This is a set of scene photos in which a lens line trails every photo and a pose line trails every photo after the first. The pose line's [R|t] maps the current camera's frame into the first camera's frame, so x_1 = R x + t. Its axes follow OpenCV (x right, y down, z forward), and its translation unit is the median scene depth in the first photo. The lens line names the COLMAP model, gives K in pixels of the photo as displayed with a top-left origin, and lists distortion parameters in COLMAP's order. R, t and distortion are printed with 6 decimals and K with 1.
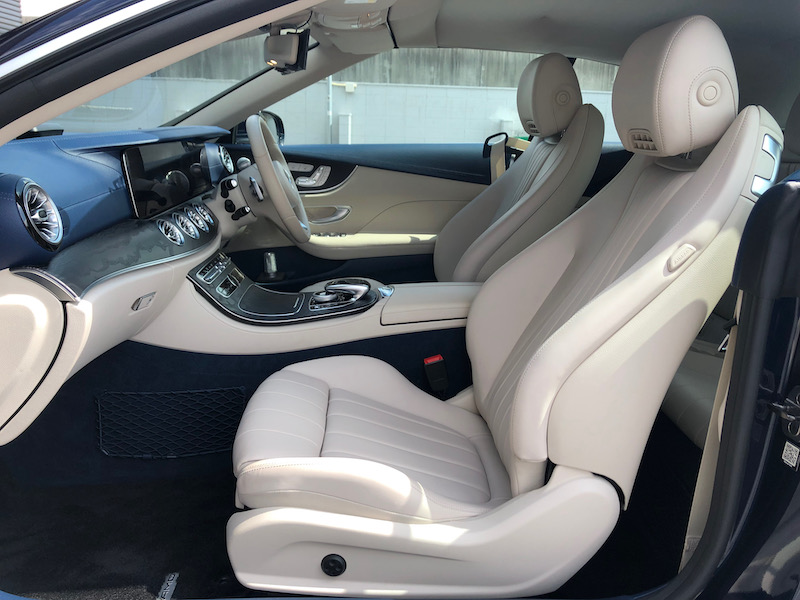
lens RADIAL K [[659.9, 0, 402.6], [0, 659.9, 298.3], [0, 0, 1]] dist [0.027185, -0.028880]
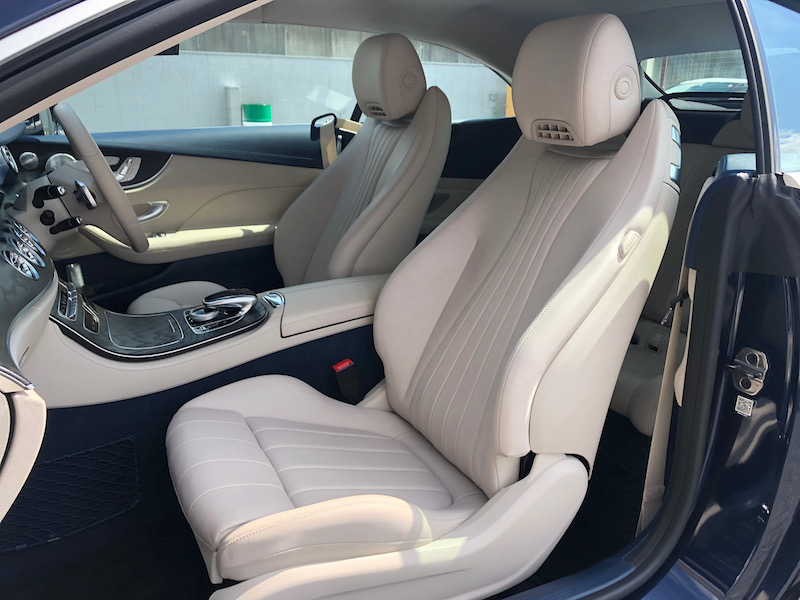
lens RADIAL K [[659.9, 0, 402.1], [0, 659.9, 298.5], [0, 0, 1]] dist [0.027185, -0.028880]
pose [[0.914097, -0.132823, 0.383124, -0.223499], [0.113236, 0.990857, 0.073345, -0.060745], [-0.389363, -0.023661, 0.920780, 0.095058]]
